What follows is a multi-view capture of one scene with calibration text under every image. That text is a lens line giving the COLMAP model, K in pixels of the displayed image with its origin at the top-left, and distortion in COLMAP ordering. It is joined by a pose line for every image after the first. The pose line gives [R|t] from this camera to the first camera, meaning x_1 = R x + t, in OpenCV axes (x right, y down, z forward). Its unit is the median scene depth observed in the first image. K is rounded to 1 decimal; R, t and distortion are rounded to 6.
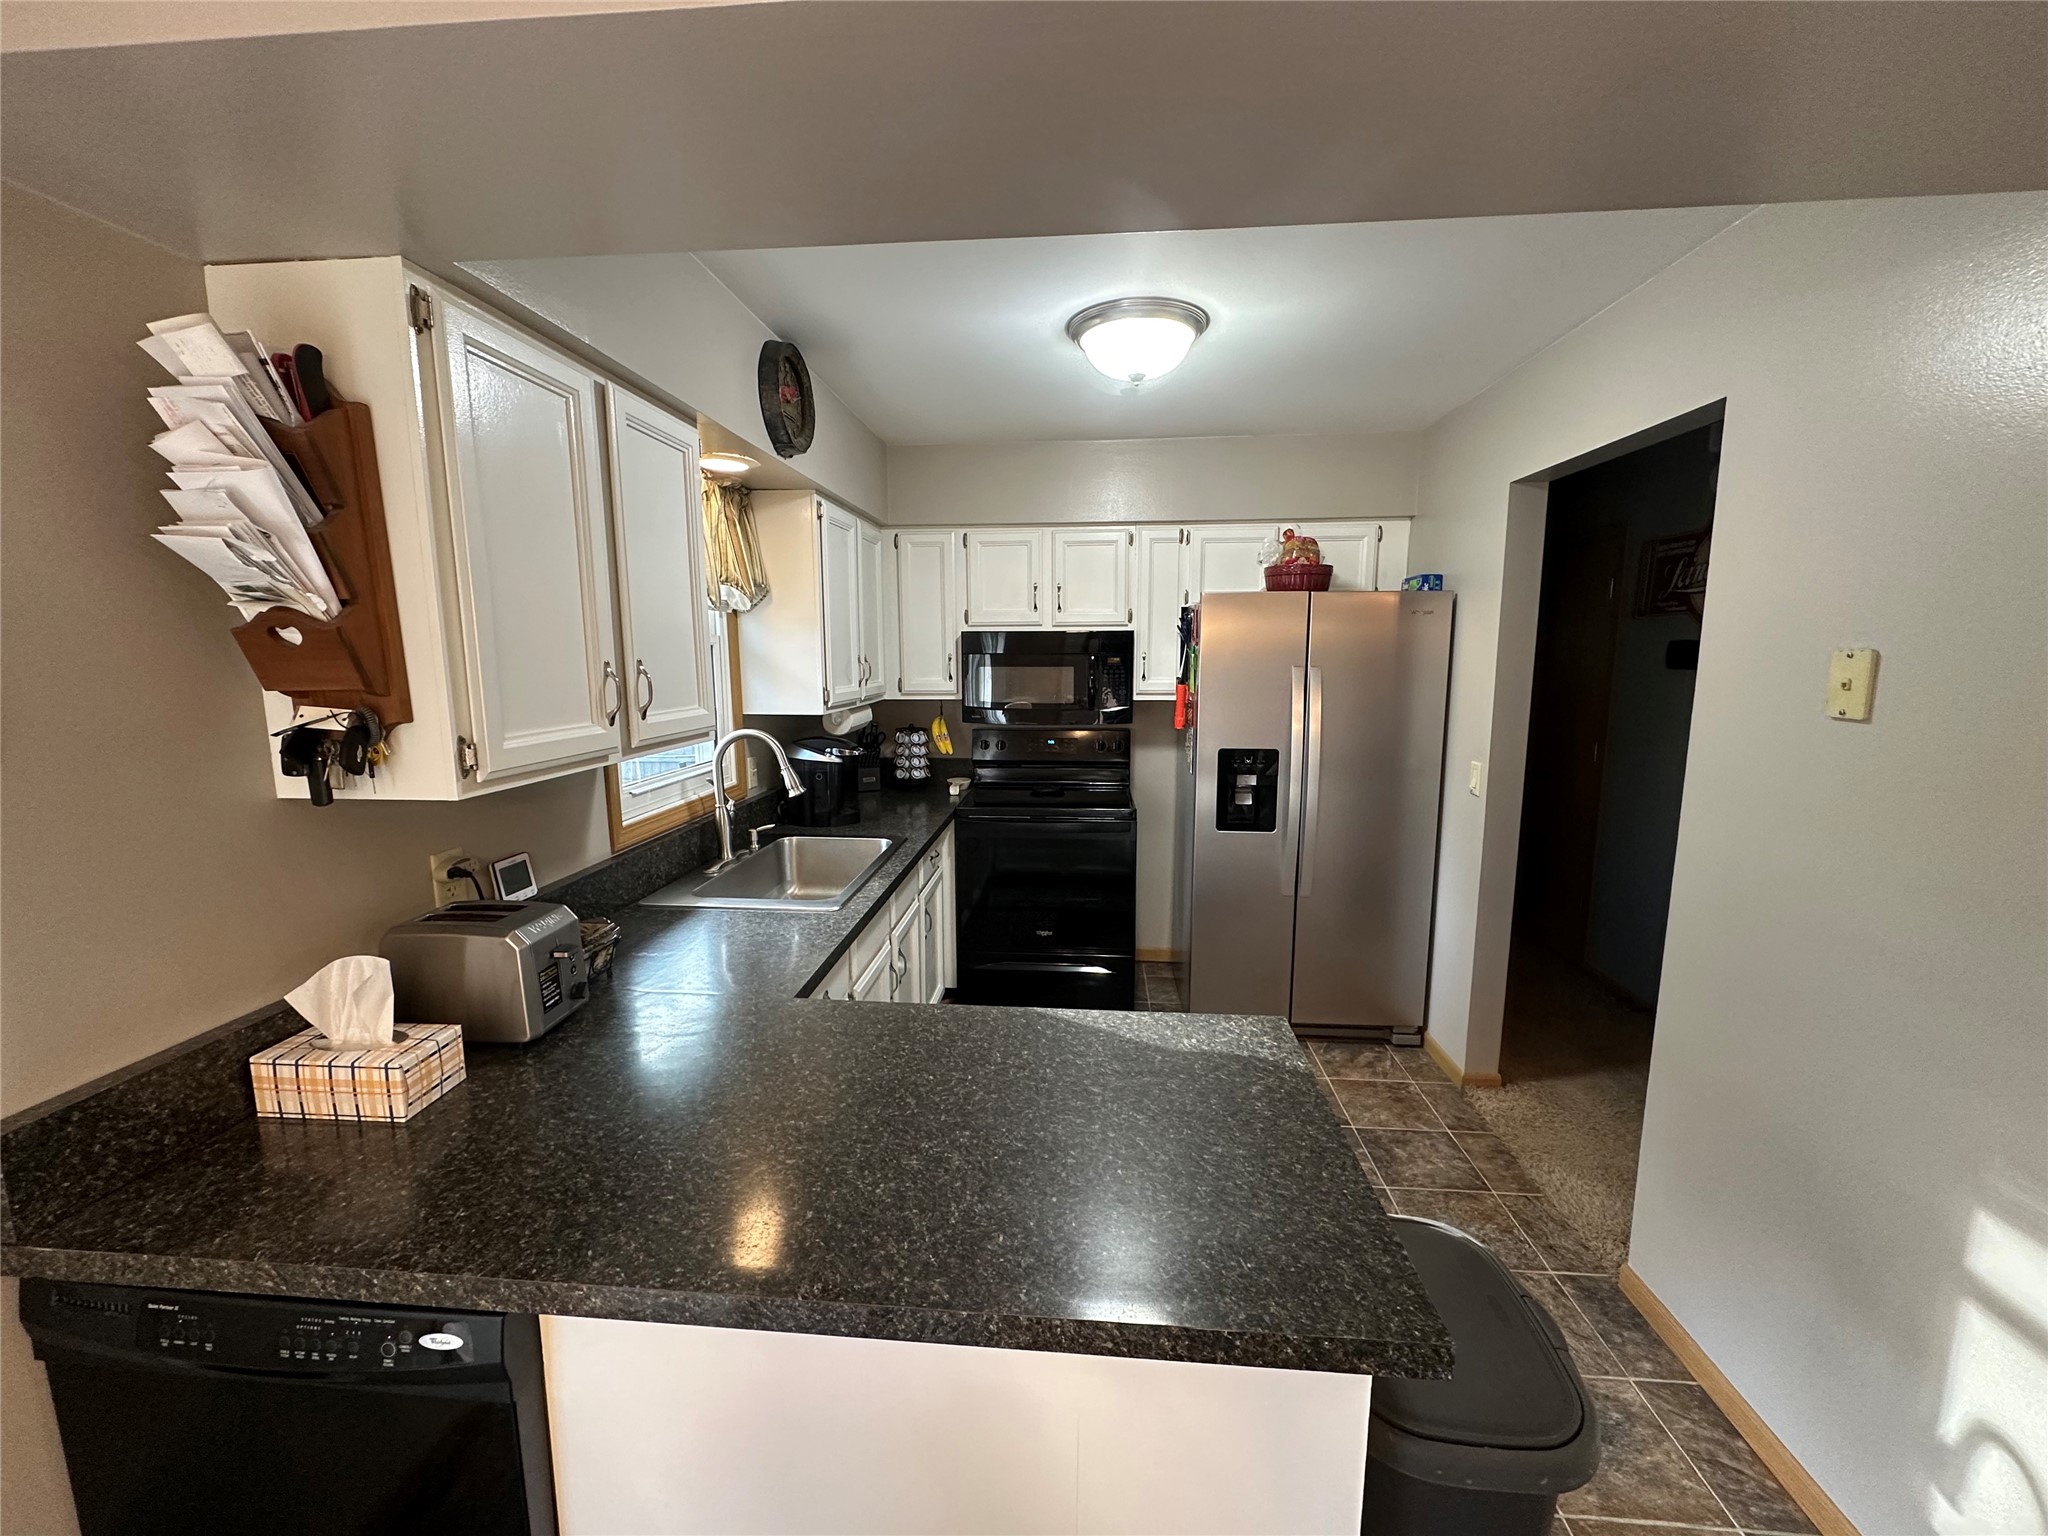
lens RADIAL K [[816.1, 0, 1024.0], [0, 816.1, 768.0], [0, 0, 1]] dist [-0.000067, -0.000003]
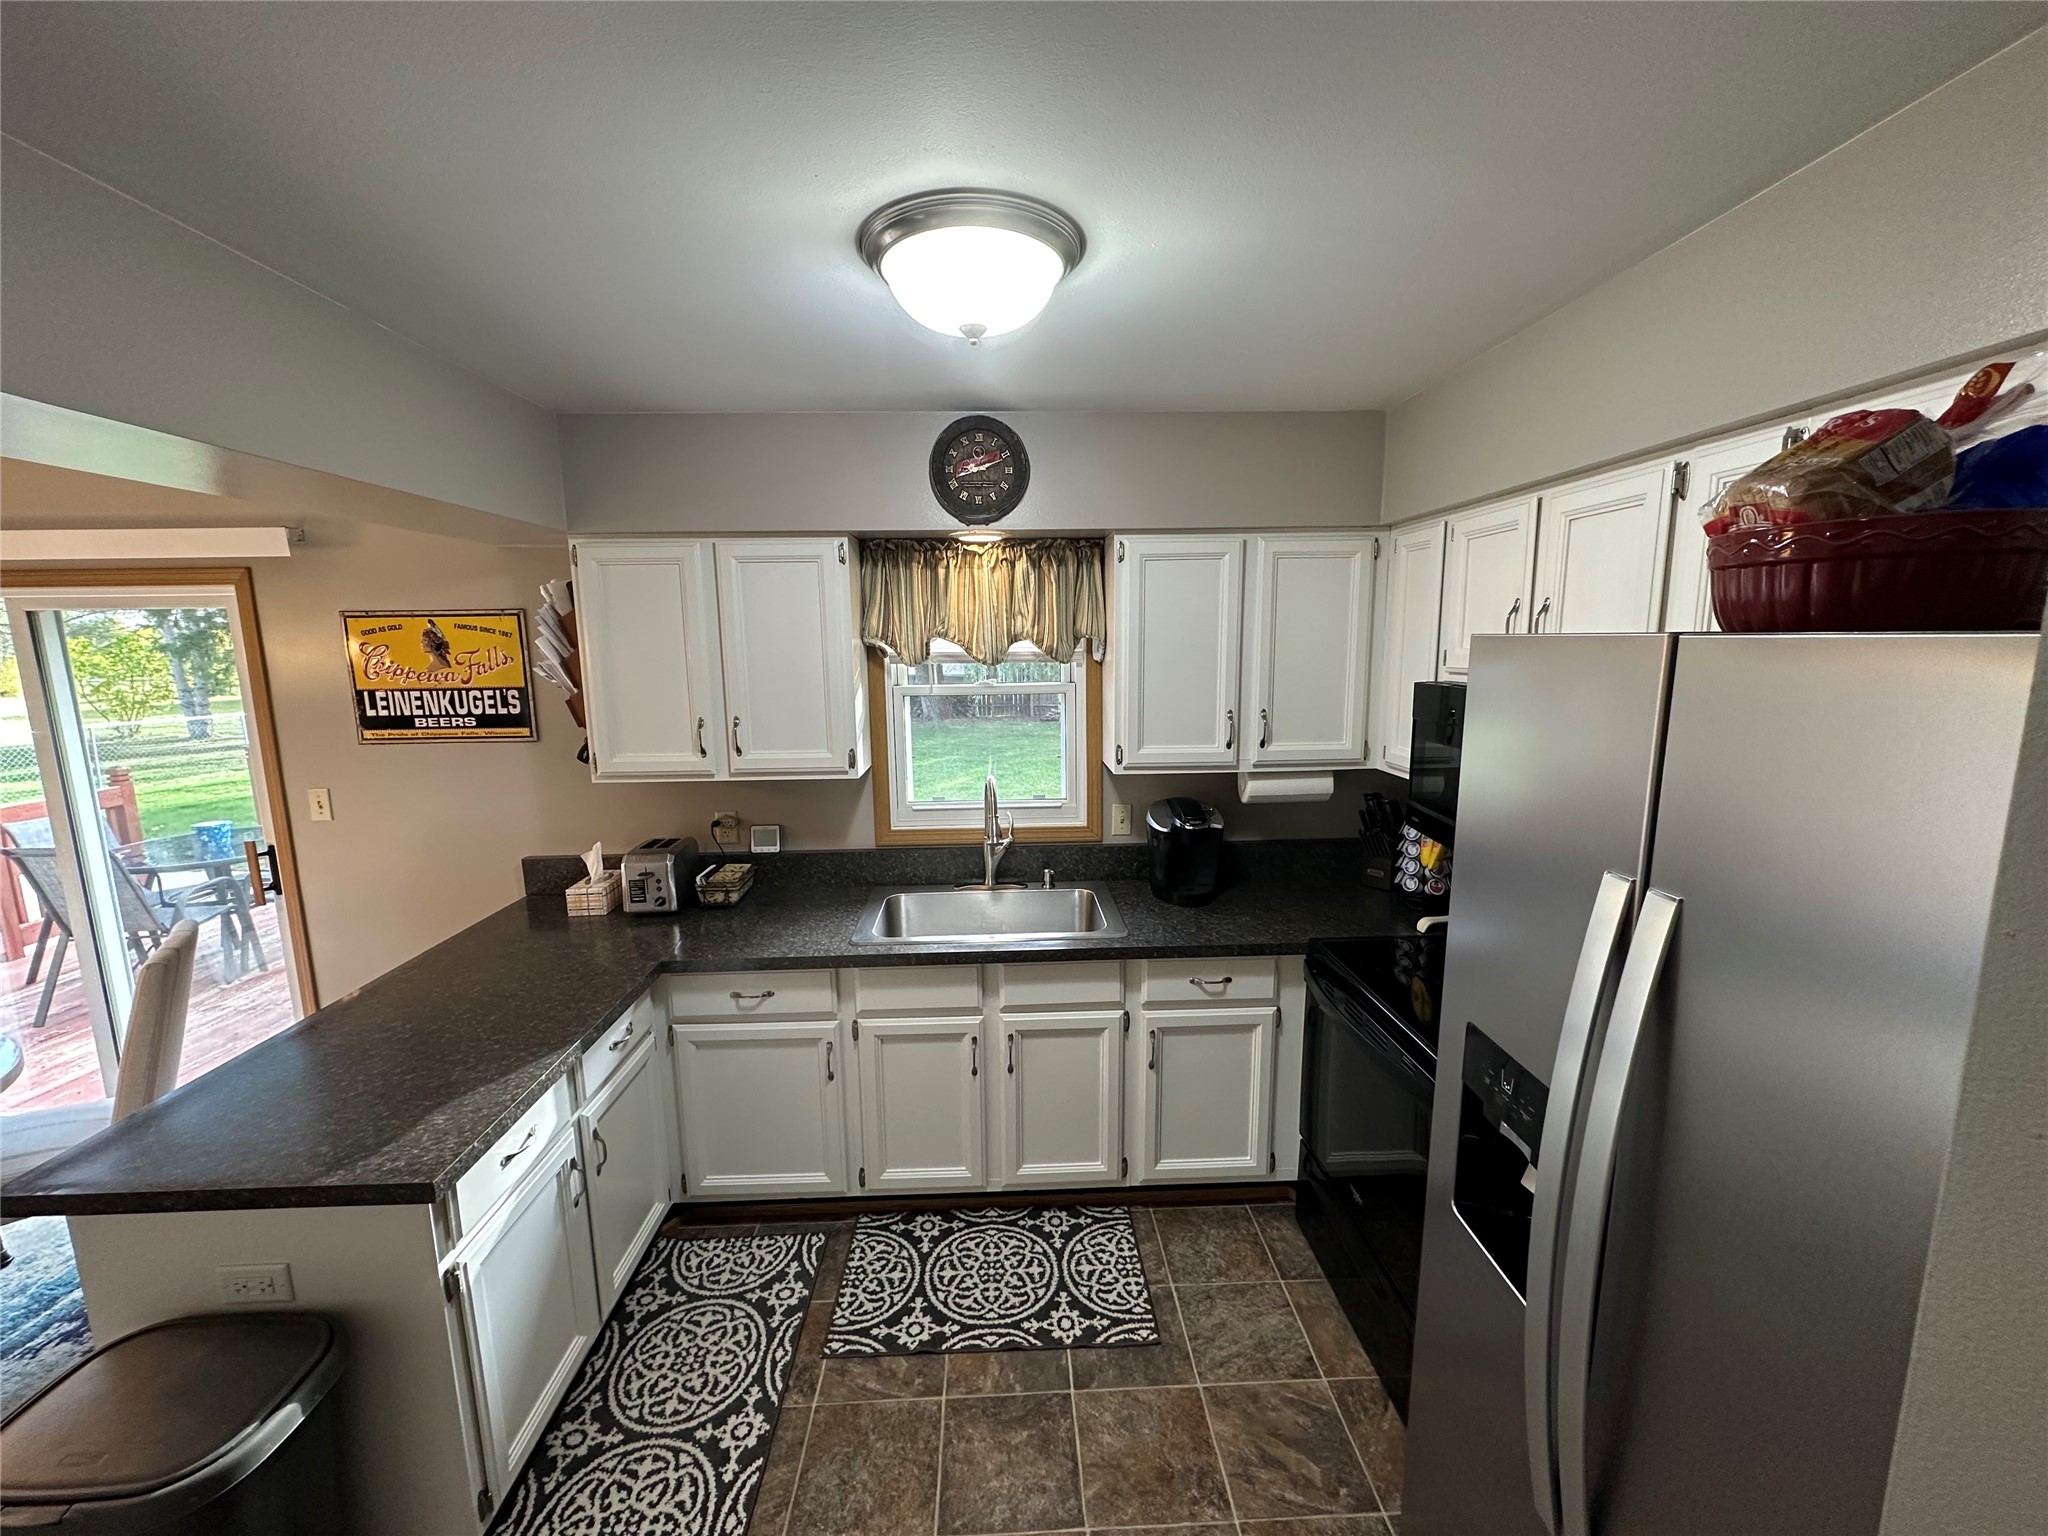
lens RADIAL K [[816.1, 0, 1024.0], [0, 816.1, 768.0], [0, 0, 1]] dist [-0.000067, -0.000003]
pose [[0.121940, 0.154408, -0.980453, 0.837710], [-0.128947, 0.981918, 0.138601, -0.242856], [0.984126, 0.109525, 0.139645, 1.009192]]
